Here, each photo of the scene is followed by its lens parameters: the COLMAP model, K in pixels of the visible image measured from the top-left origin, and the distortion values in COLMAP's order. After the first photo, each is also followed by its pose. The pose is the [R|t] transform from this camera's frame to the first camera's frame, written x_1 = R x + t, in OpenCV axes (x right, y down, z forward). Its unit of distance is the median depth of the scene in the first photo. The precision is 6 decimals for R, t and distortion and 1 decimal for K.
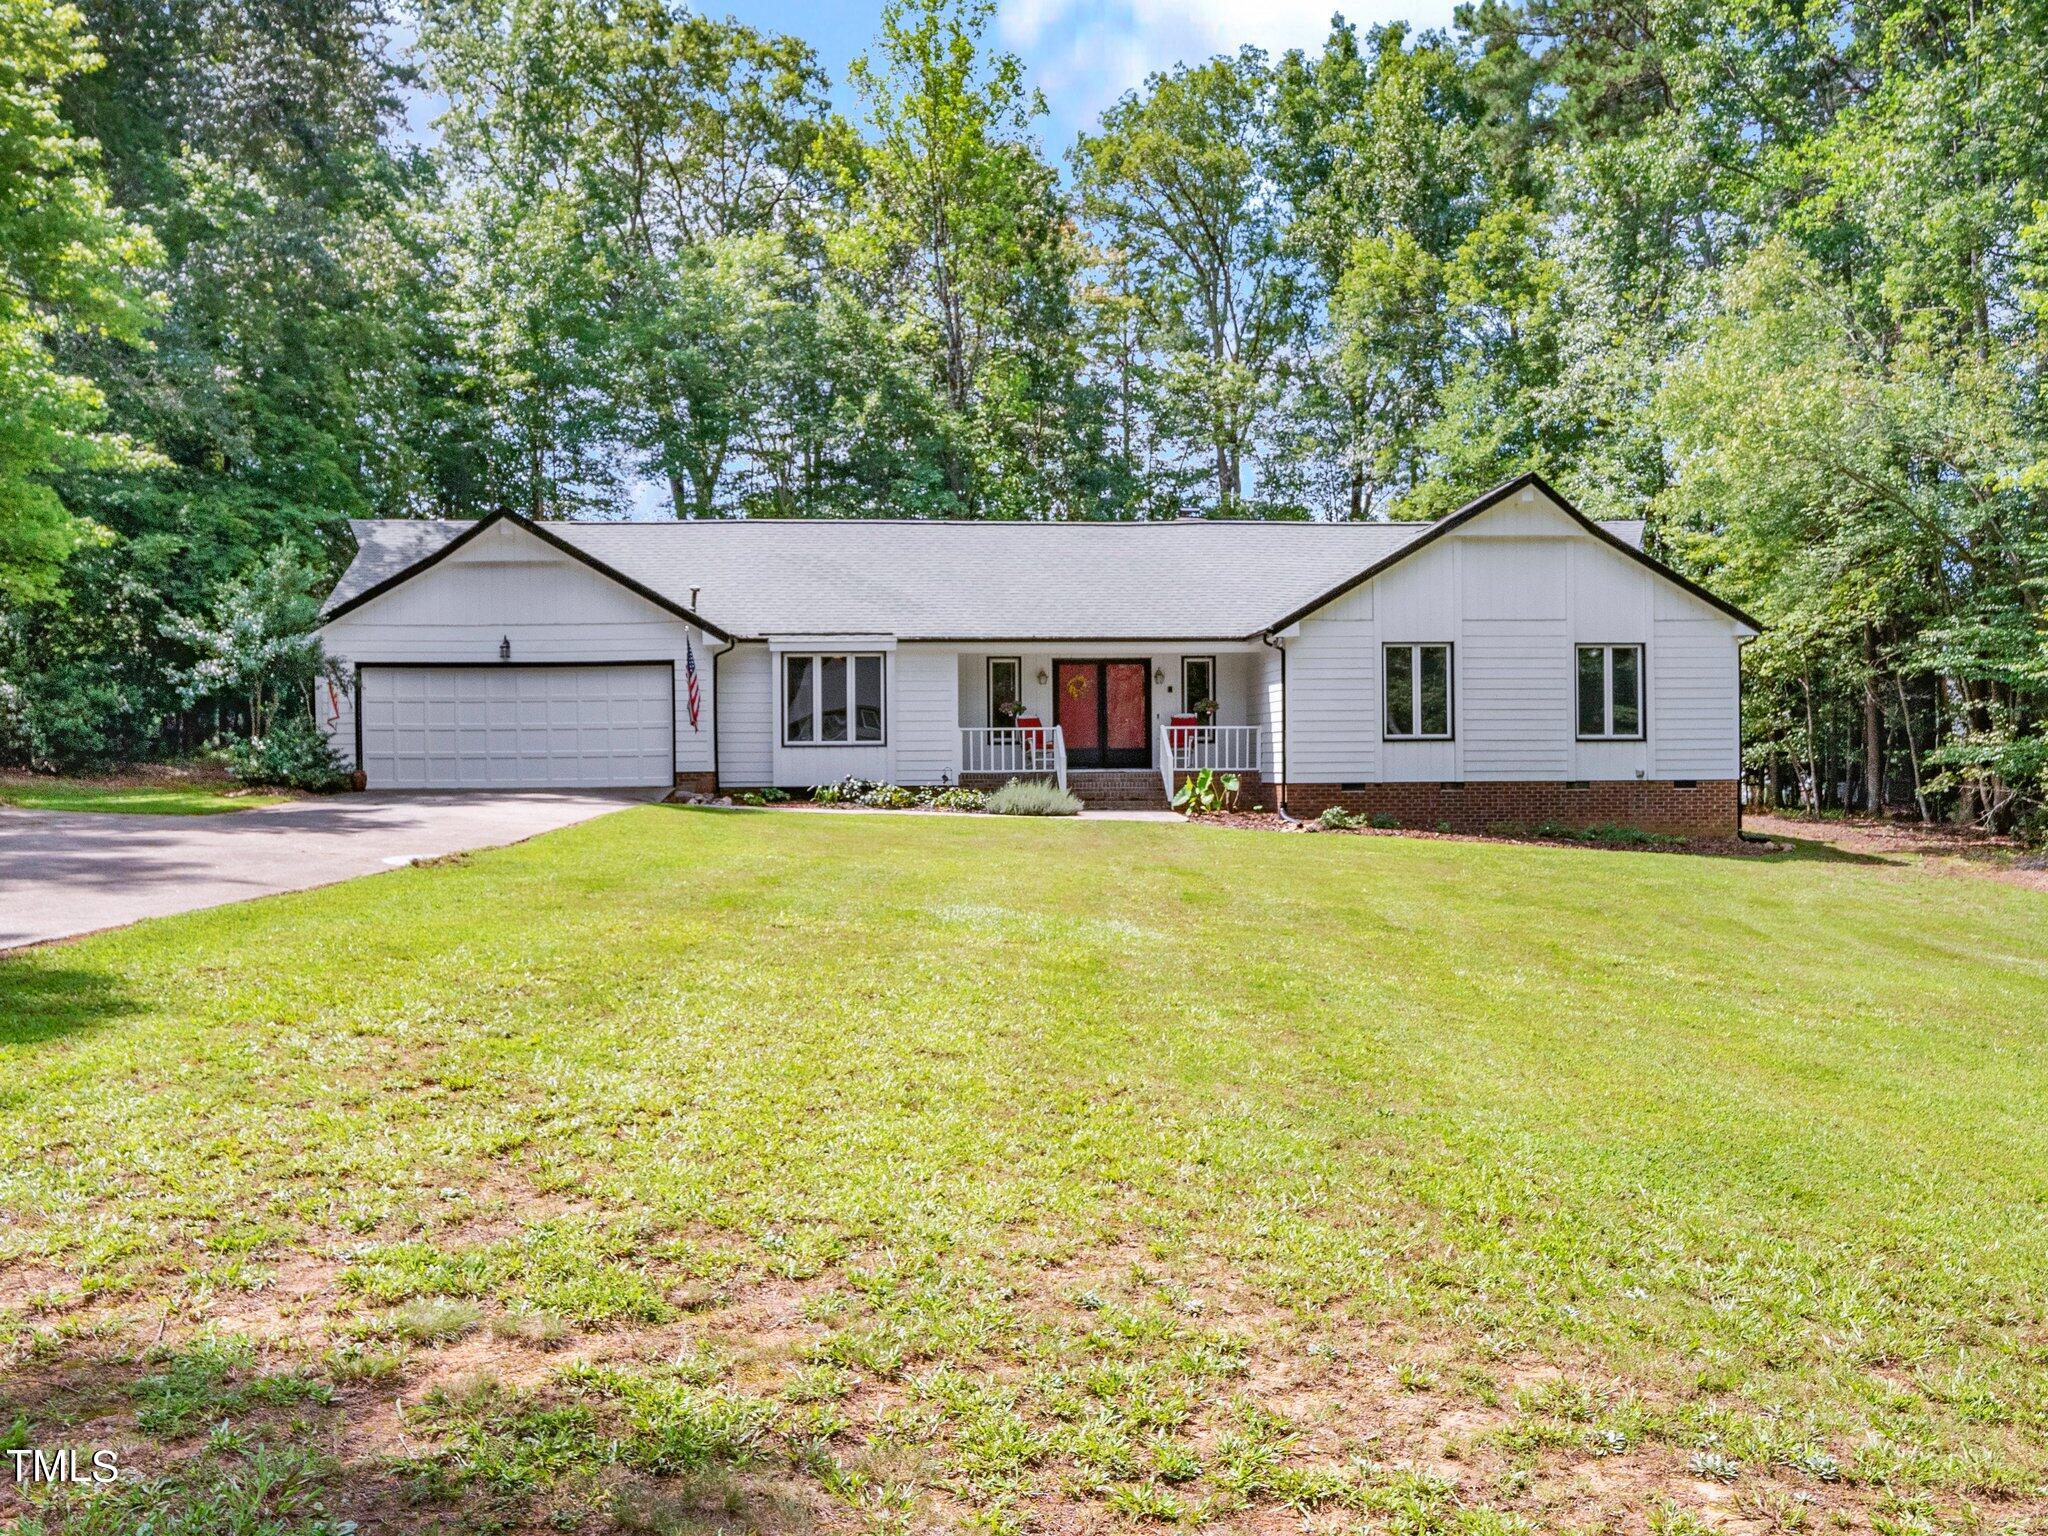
lens RADIAL K [[1675.5, 0, 1026.9], [0, 1675.5, 762.1], [0, 0, 1]] dist [0.032646, -0.029129]
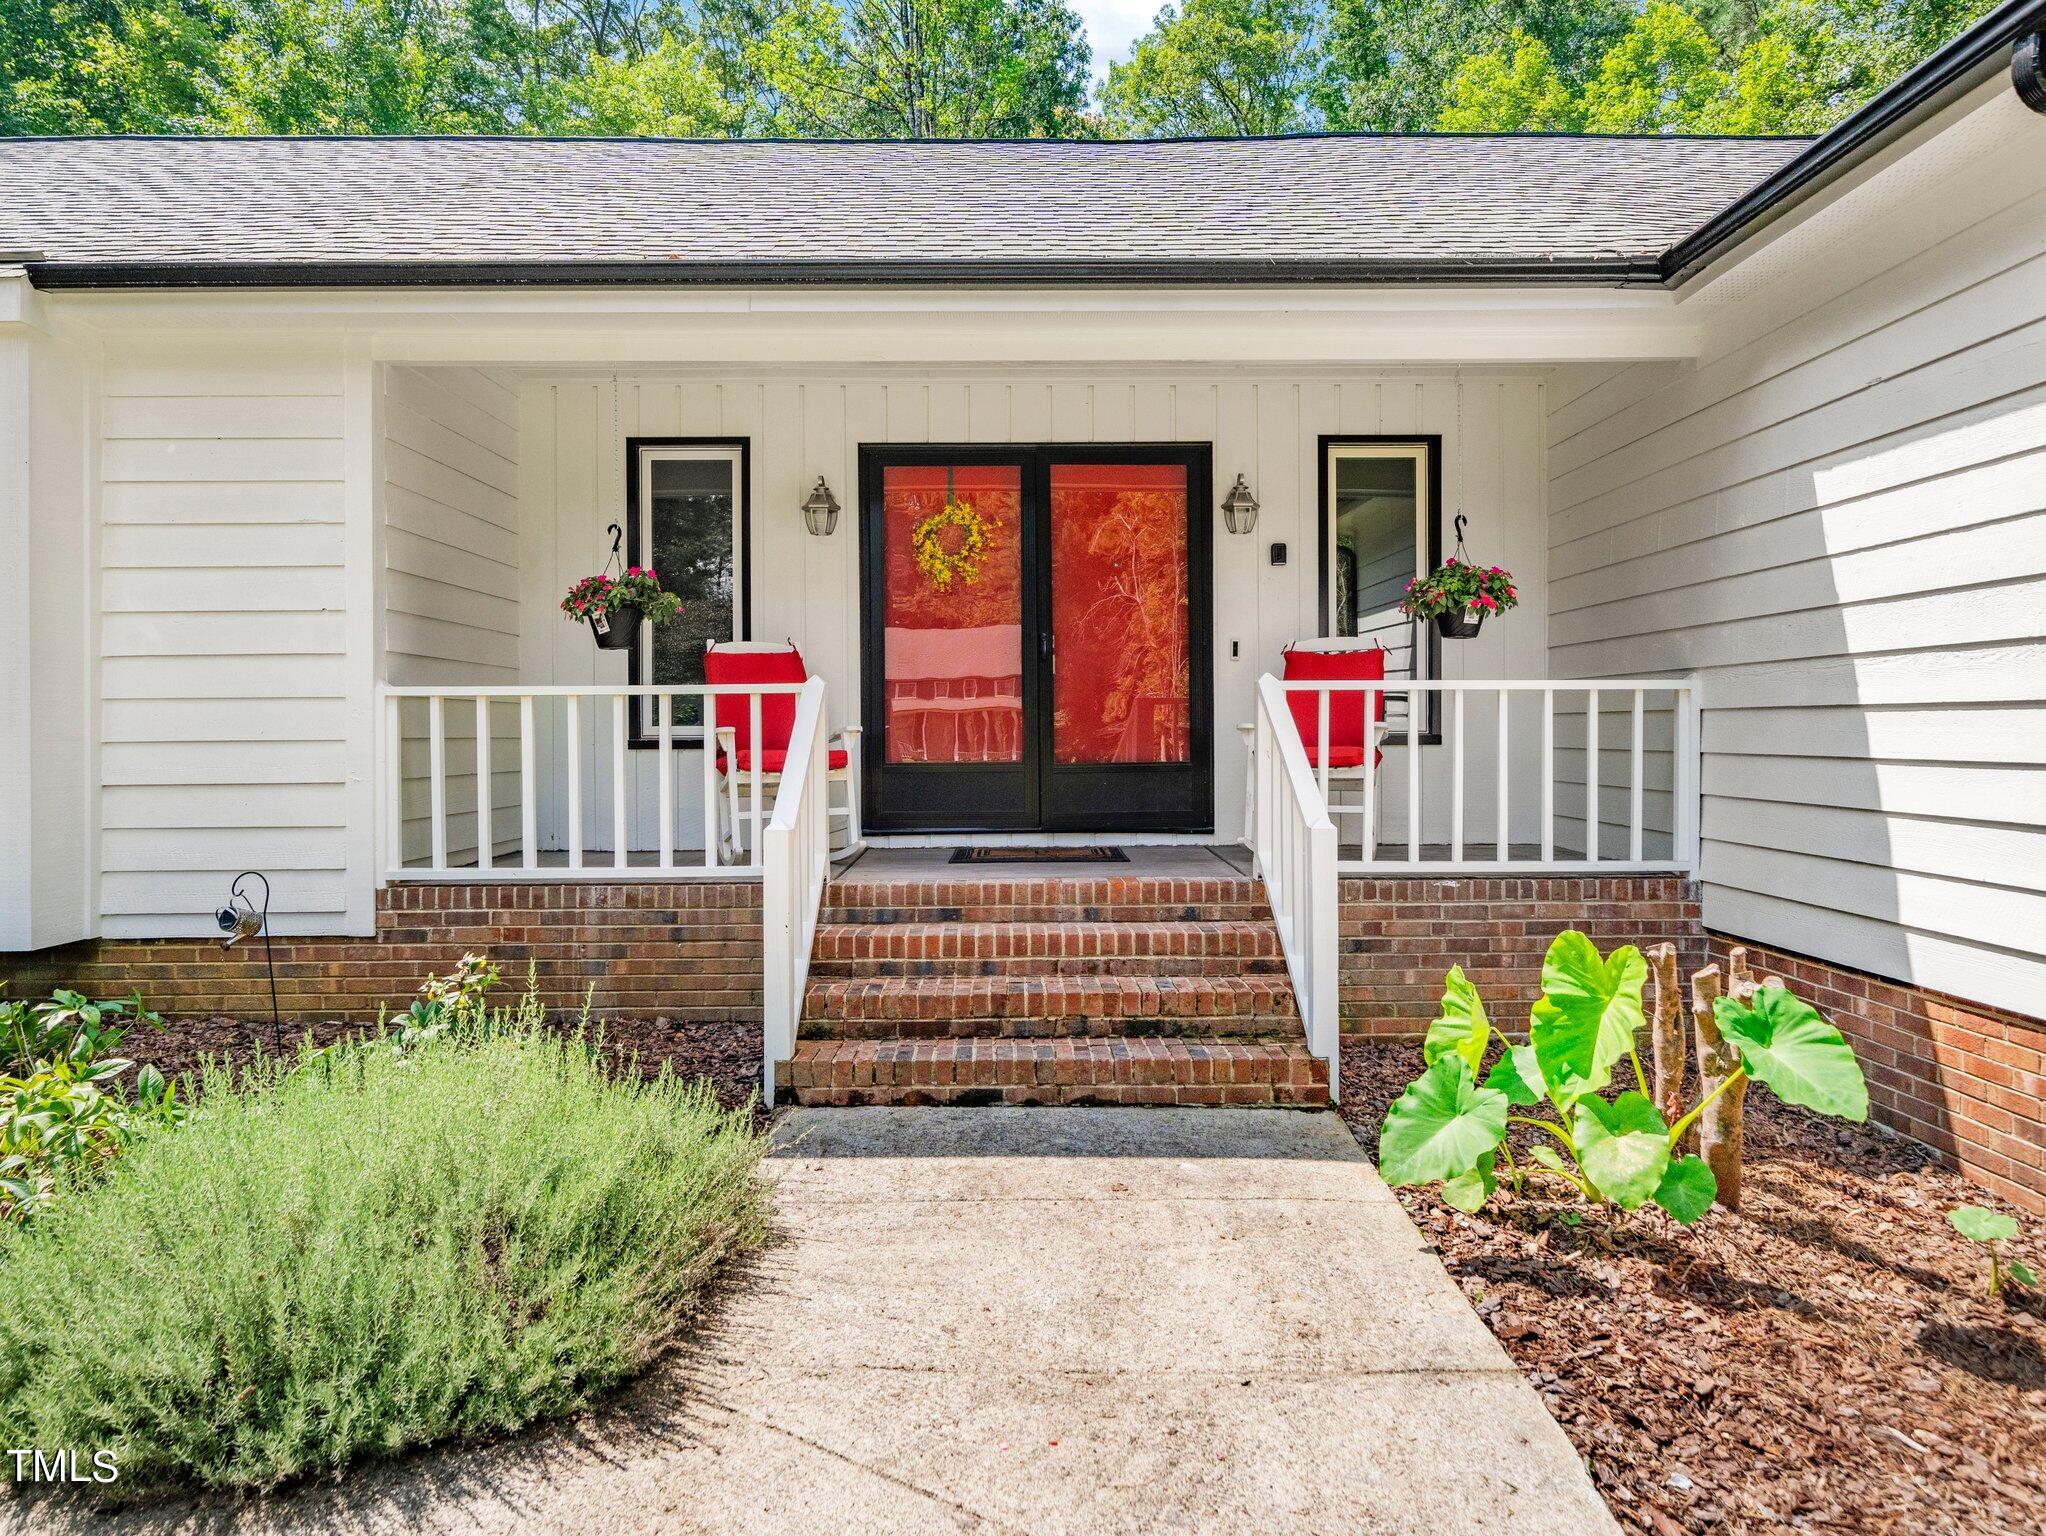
lens RADIAL K [[1136.9, 0, 1025.1], [0, 1136.9, 759.8], [0, 0, 1]] dist [-0.001586, -0.000154]
pose [[0.998035, 0.003507, -0.062558, 0.053408], [-0.001387, 0.999424, 0.033900, -0.014472], [0.062641, -0.033746, 0.997465, 0.783264]]
